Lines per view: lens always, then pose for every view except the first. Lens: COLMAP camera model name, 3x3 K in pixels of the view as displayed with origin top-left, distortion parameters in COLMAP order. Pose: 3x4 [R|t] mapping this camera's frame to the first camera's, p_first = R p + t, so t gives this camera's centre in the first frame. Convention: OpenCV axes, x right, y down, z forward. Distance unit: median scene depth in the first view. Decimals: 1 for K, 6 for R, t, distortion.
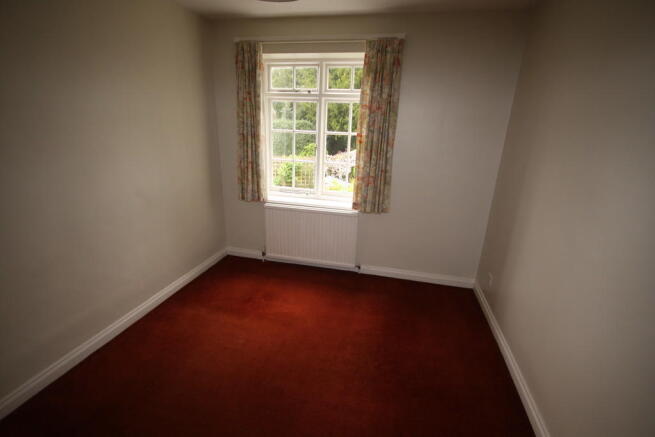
lens RADIAL K [[304.4, 0, 327.5], [0, 304.4, 218.5], [0, 0, 1]] dist [-0.002349, -0.000986]
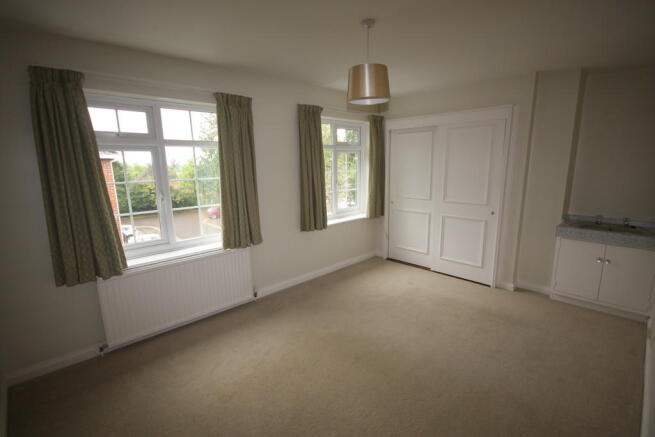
lens RADIAL K [[304.4, 0, 327.5], [0, 304.4, 218.5], [0, 0, 1]] dist [-0.002349, -0.000986]
pose [[0.561419, -0.180224, 0.807669, -0.626855], [0.284859, 0.958438, 0.015859, -0.047544], [-0.776959, 0.221168, 0.589423, 0.115600]]
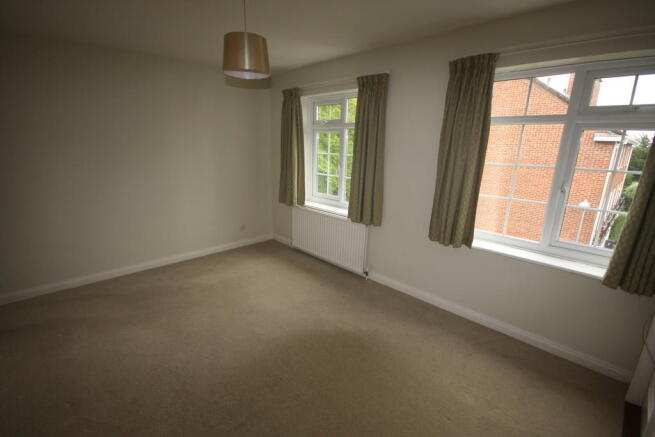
lens RADIAL K [[304.4, 0, 327.5], [0, 304.4, 218.5], [0, 0, 1]] dist [-0.002349, -0.000986]
pose [[0.832542, 0.131142, -0.538215, 0.617270], [-0.171398, 0.984881, -0.025151, 0.018705], [0.526779, 0.113188, 0.842432, -0.036748]]
